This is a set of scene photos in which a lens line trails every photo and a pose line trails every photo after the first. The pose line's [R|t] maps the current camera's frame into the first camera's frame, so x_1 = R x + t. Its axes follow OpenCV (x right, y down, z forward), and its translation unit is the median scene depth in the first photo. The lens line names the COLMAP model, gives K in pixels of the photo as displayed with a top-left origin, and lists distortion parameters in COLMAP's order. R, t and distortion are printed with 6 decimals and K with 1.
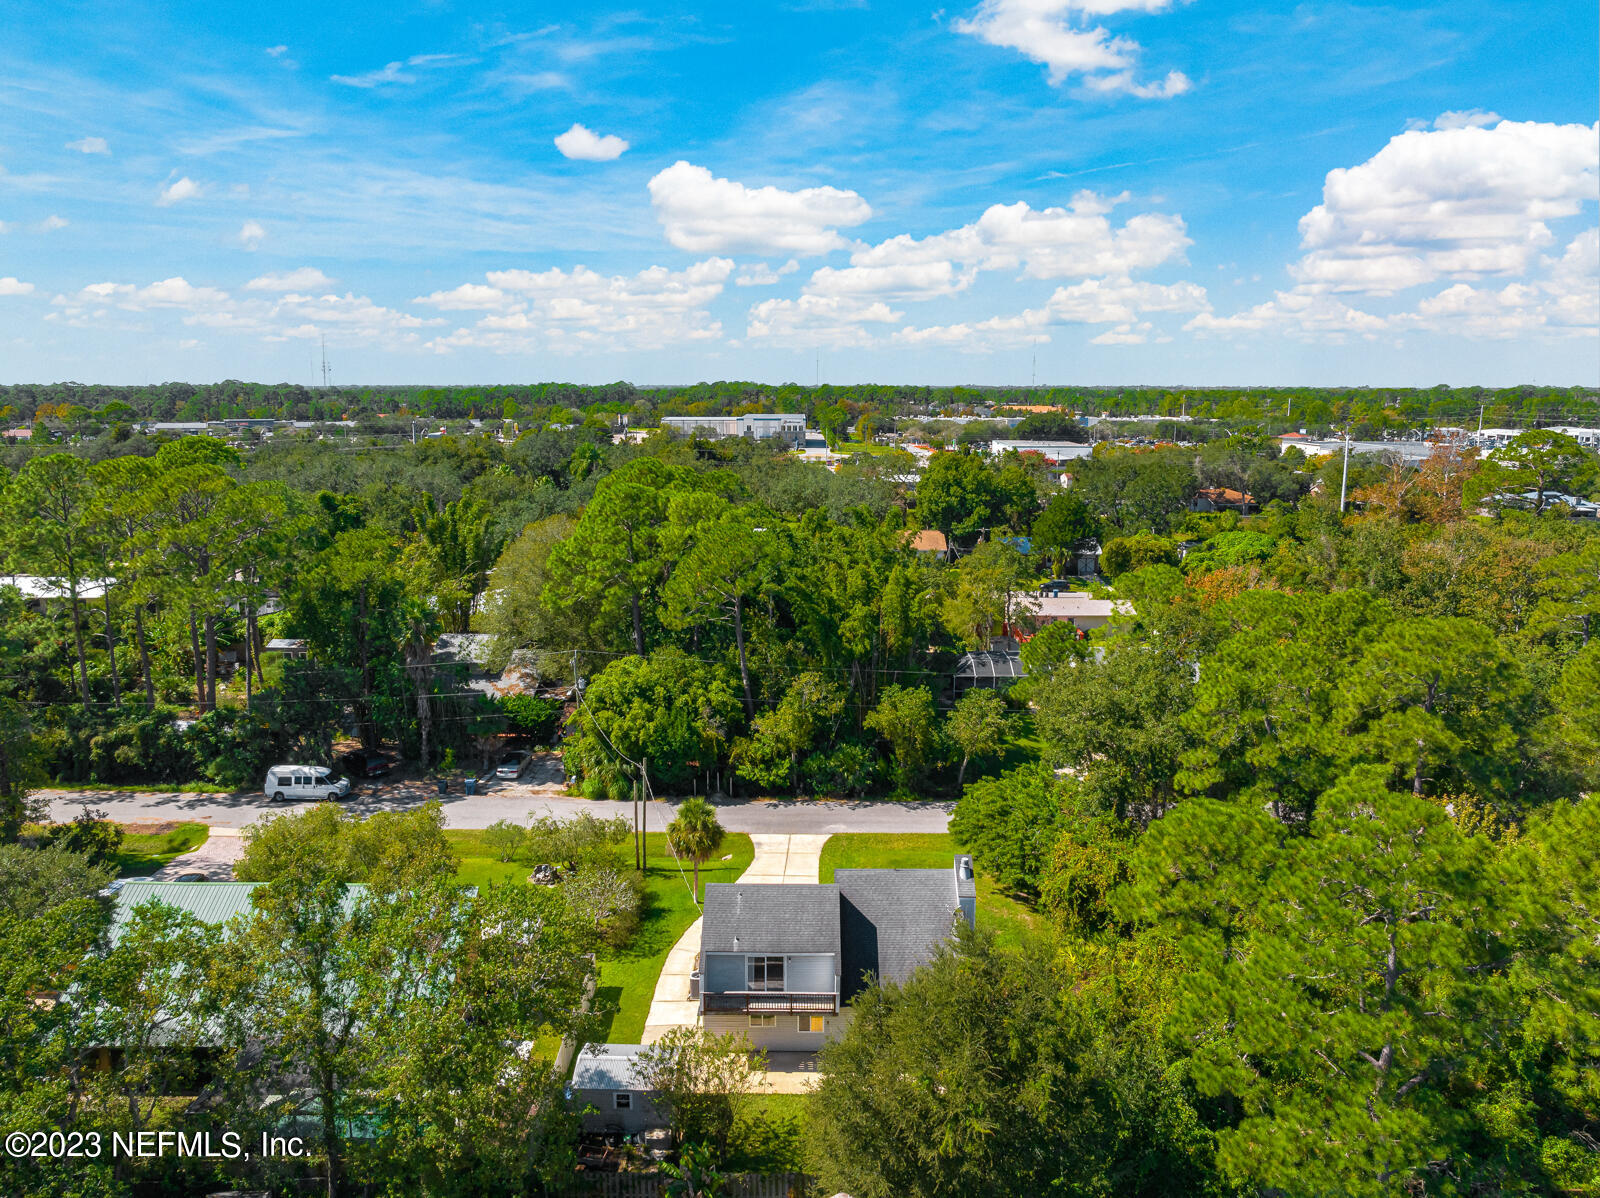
lens RADIAL K [[1136.9, 0, 830.8], [0, 1136.9, 623.0], [0, 0, 1]] dist [0.002356, 0.005080]
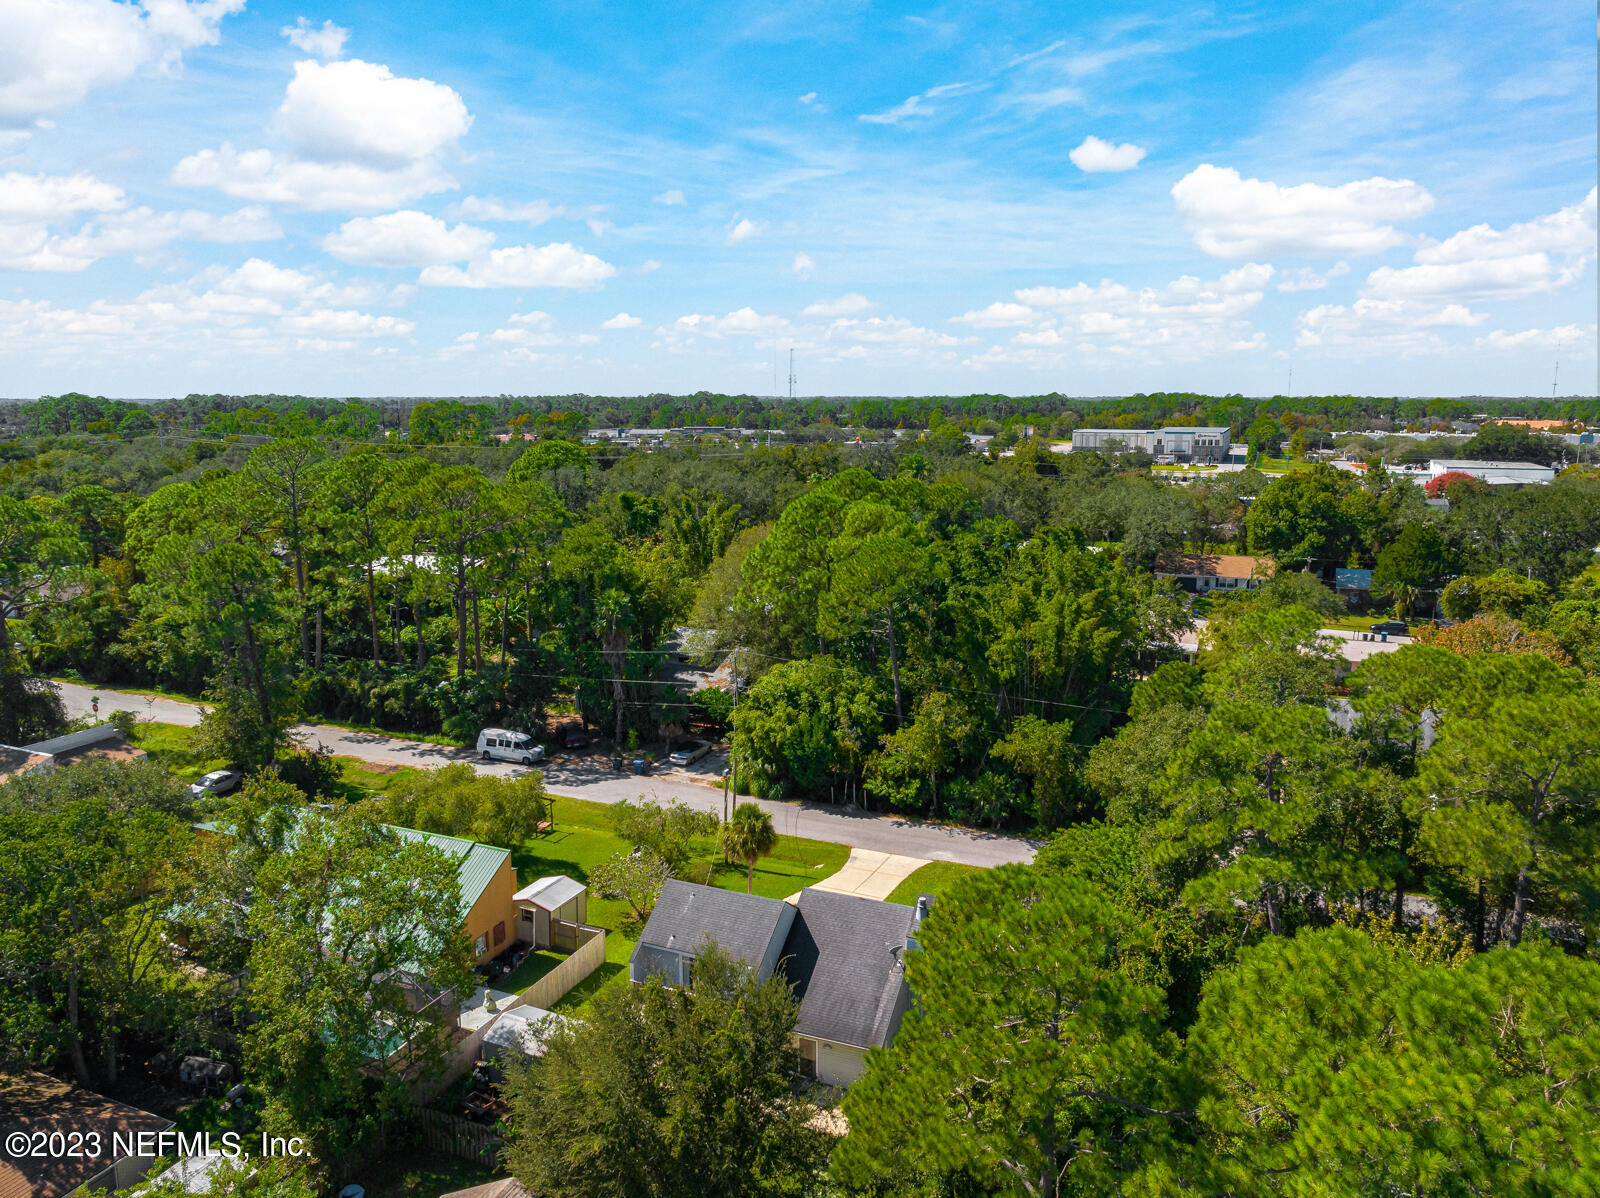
lens RADIAL K [[1180.8, 0, 960.2], [0, 1180.8, 628.9], [0, 0, 1]] dist [0.008886, 0.005795]
pose [[0.910471, 0.071664, -0.407317, 0.345444], [-0.078126, 0.996943, 0.000770, -0.010655], [0.406127, 0.031121, 0.913287, 0.076974]]
